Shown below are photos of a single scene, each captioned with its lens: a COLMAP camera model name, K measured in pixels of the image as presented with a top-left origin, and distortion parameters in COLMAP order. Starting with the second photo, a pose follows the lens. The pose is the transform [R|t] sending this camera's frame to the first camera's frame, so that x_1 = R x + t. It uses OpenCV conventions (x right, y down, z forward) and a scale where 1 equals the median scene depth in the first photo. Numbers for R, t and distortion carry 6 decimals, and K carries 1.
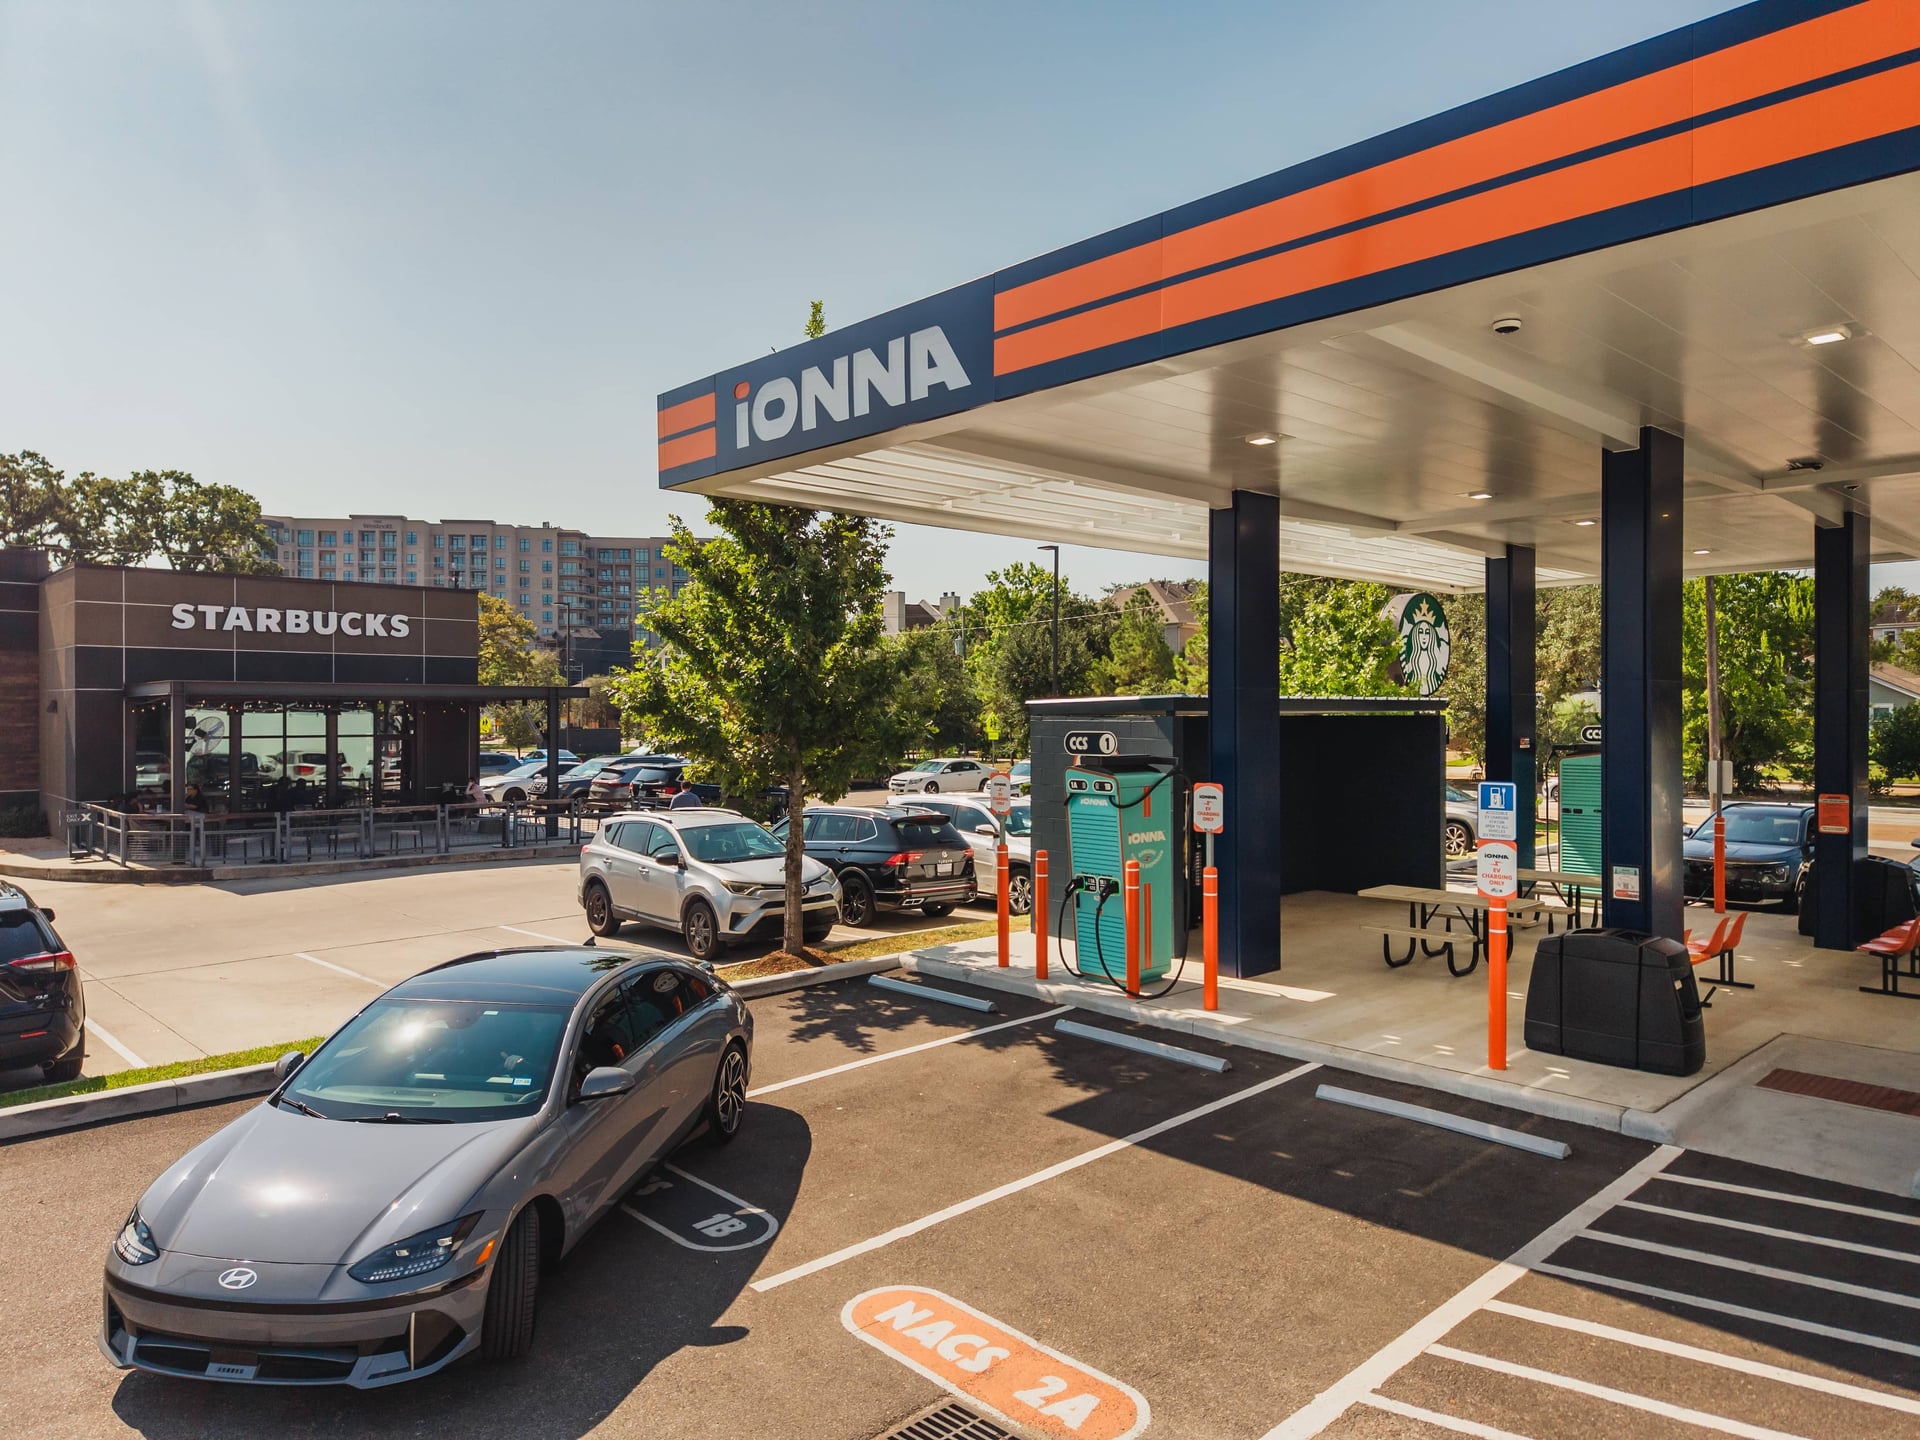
lens RADIAL K [[1288.8, 0, 960.0], [0, 1288.8, 720.0], [0, 0, 1]] dist [0.004118, -0.003363]
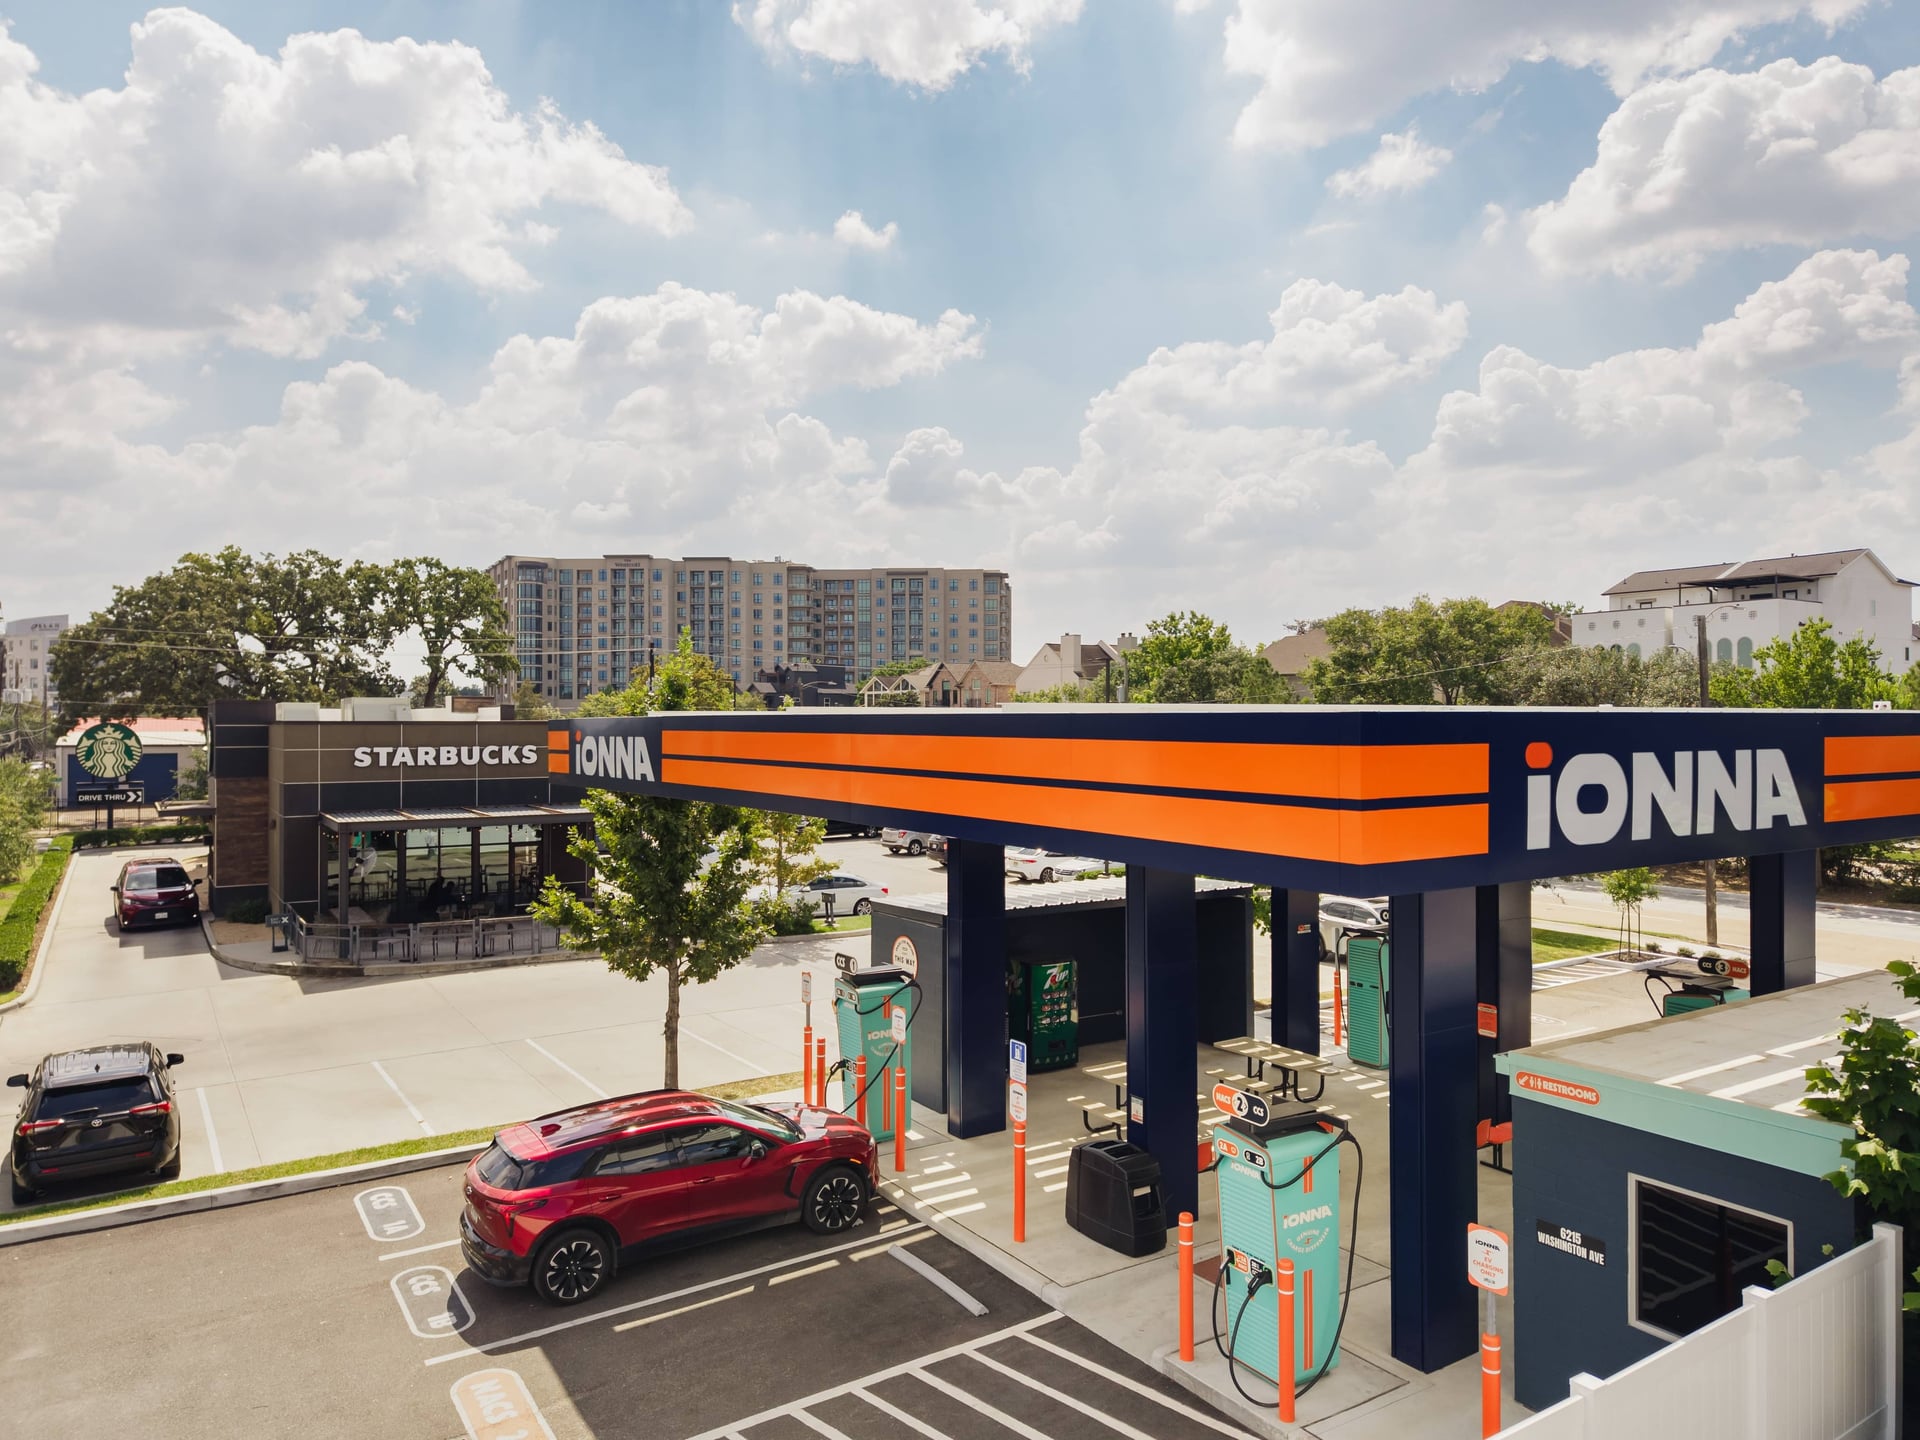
lens RADIAL K [[1288.8, 0, 960.0], [0, 1288.8, 720.0], [0, 0, 1]] dist [0.004118, -0.003363]
pose [[0.983257, -0.004295, -0.182176, 0.557663], [0.002809, 0.999961, -0.008411, -0.270542], [0.182205, 0.007758, 0.983230, -0.391348]]
